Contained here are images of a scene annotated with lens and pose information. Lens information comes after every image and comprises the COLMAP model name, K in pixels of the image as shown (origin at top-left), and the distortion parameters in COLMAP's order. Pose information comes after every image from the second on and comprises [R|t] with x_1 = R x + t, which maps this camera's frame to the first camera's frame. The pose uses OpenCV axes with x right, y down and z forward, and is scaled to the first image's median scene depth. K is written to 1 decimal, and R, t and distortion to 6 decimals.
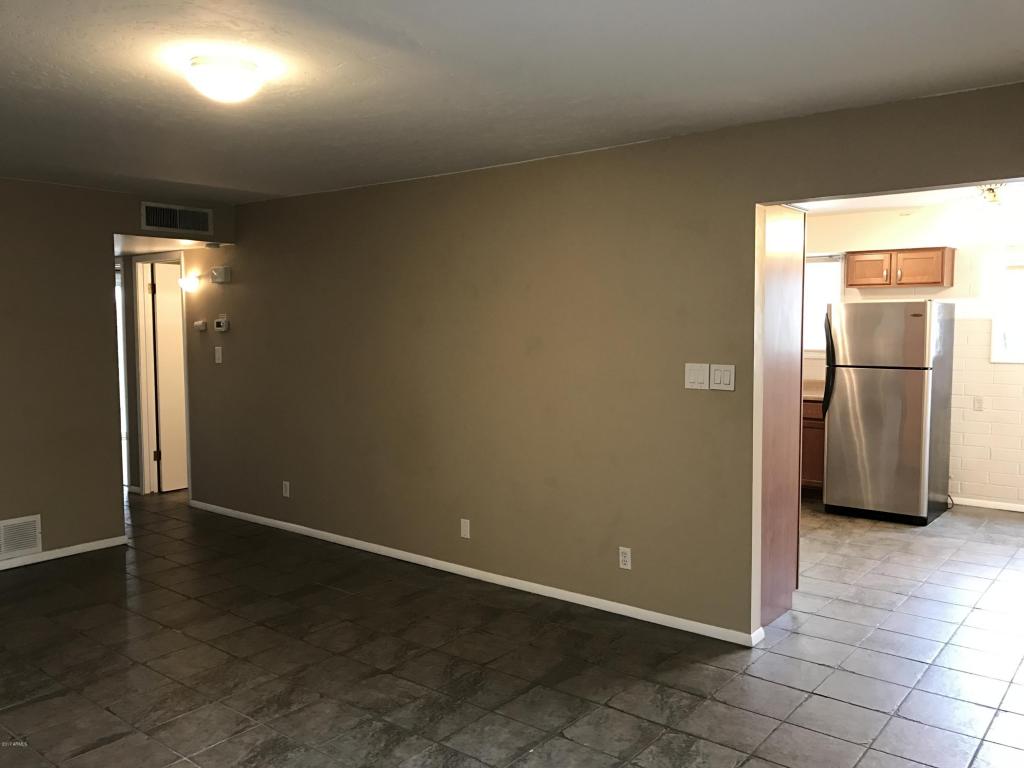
lens RADIAL K [[845.1, 0, 516.3], [0, 845.1, 383.0], [0, 0, 1]] dist [0.054337, -0.060067]
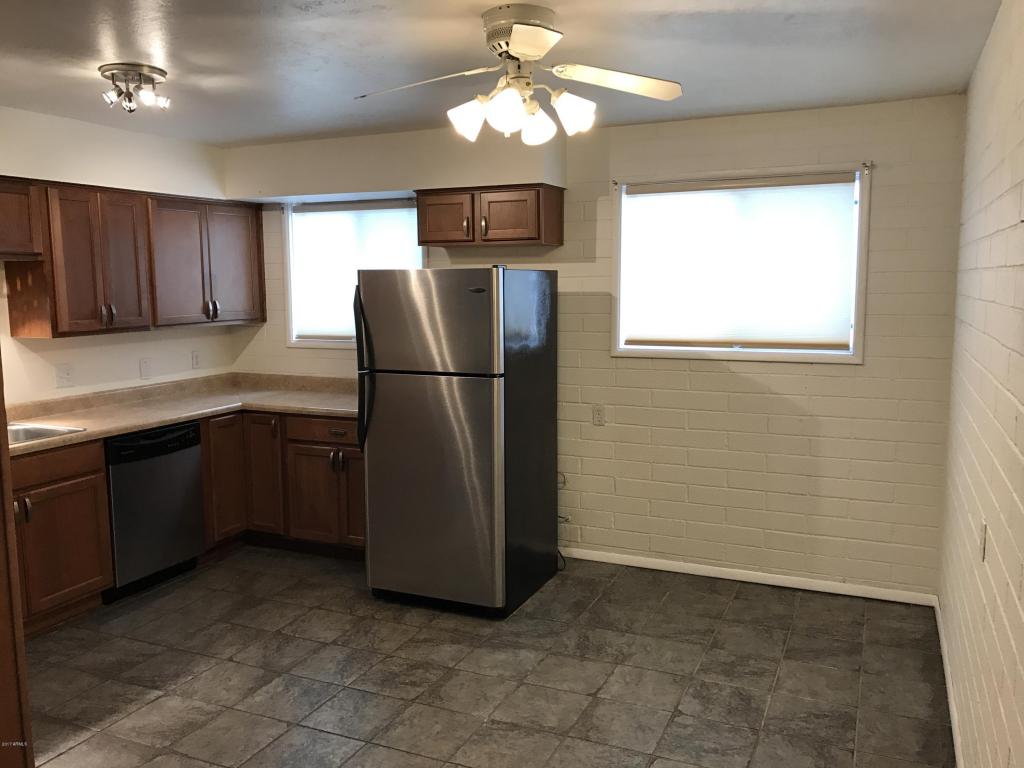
lens RADIAL K [[845.1, 0, 515.4], [0, 845.1, 380.6], [0, 0, 1]] dist [0.054337, -0.060067]
pose [[0.967813, -0.031791, 0.249653, 0.318327], [0.020740, 0.998690, 0.046773, -0.039040], [-0.250812, -0.040090, 0.967205, 0.369222]]
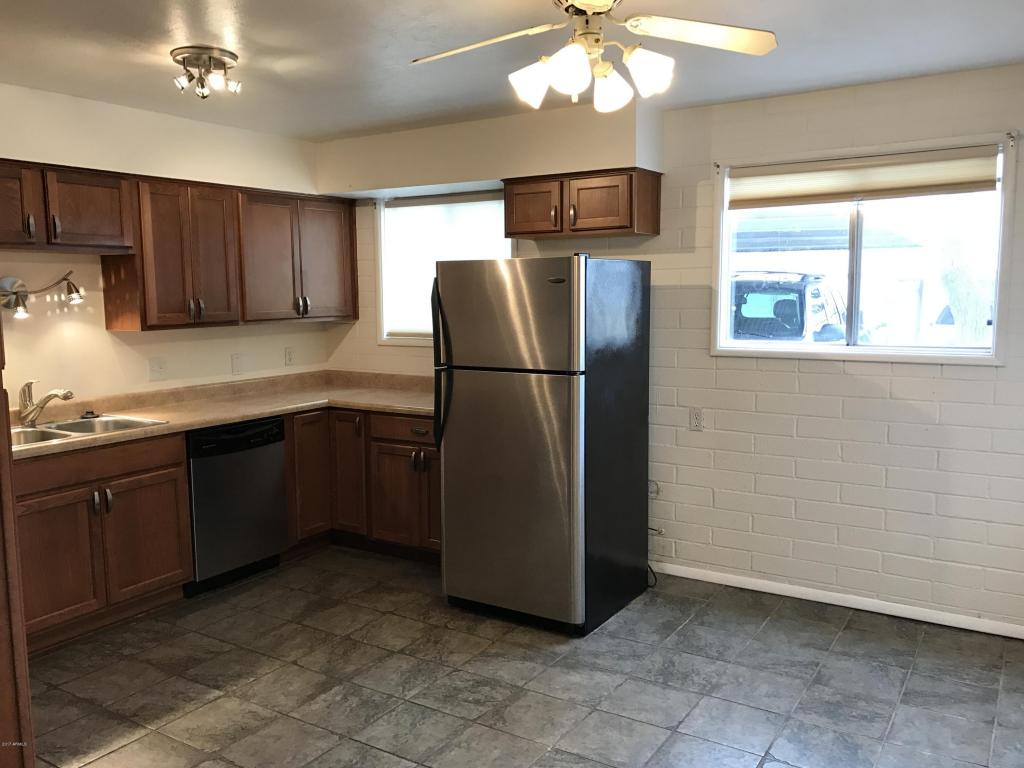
lens RADIAL K [[845.1, 0, 514.6], [0, 845.1, 382.5], [0, 0, 1]] dist [0.054337, -0.060067]
pose [[0.994026, -0.015824, 0.107994, 0.353363], [0.011743, 0.999196, 0.038323, -0.030555], [-0.108514, -0.036826, 0.993413, 0.404320]]
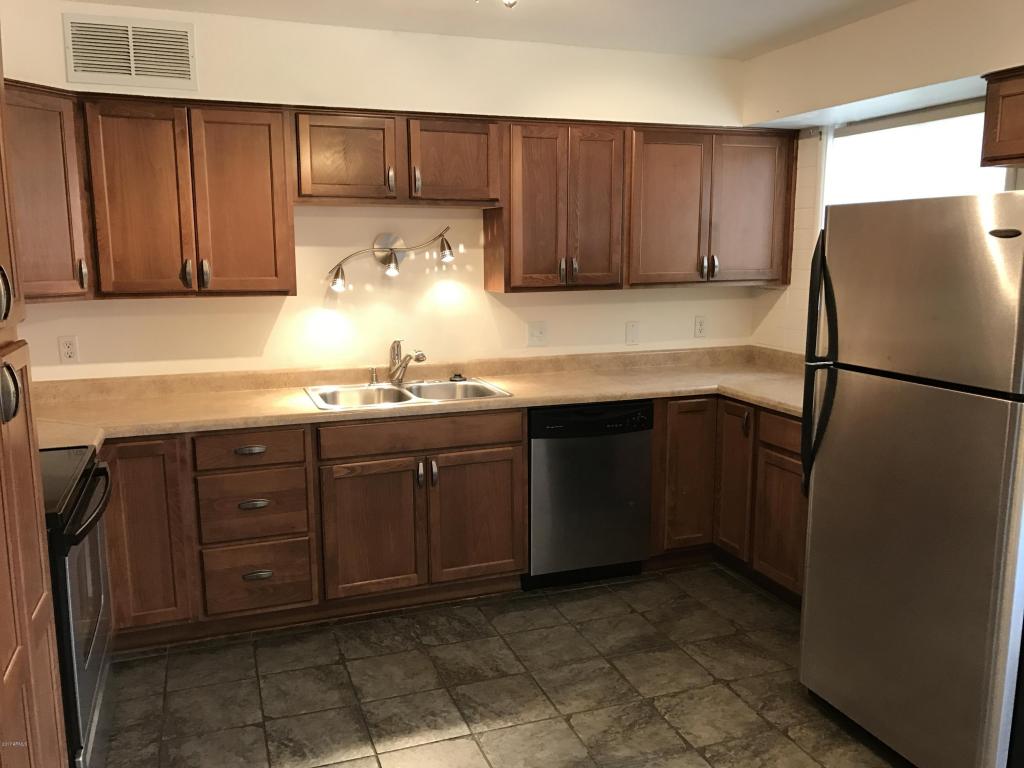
lens RADIAL K [[845.1, 0, 509.2], [0, 845.1, 382.7], [0, 0, 1]] dist [0.054337, -0.060067]
pose [[0.856361, 0.085613, -0.509231, 0.447912], [-0.040575, 0.994267, 0.098924, -0.043770], [0.514781, -0.064052, 0.854925, 0.573142]]
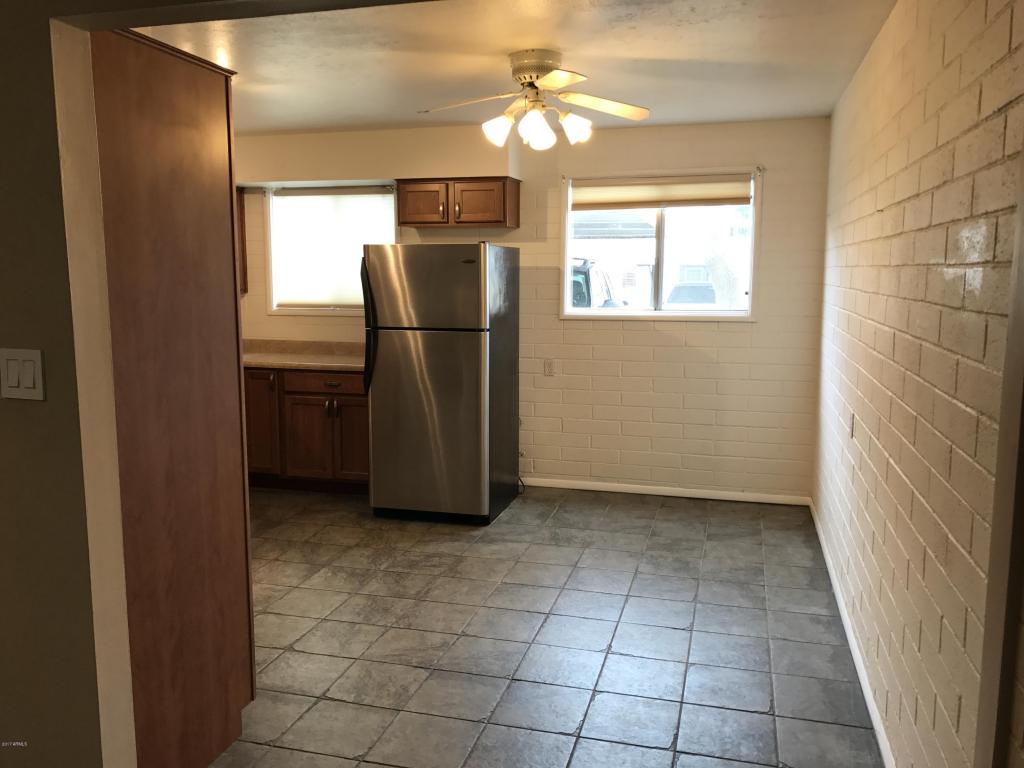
lens RADIAL K [[845.1, 0, 510.5], [0, 845.1, 378.1], [0, 0, 1]] dist [0.054337, -0.060067]
pose [[0.919939, -0.044841, 0.389488, 0.186411], [0.023703, 0.997982, 0.058912, -0.016296], [-0.391344, -0.044963, 0.919145, 0.253741]]
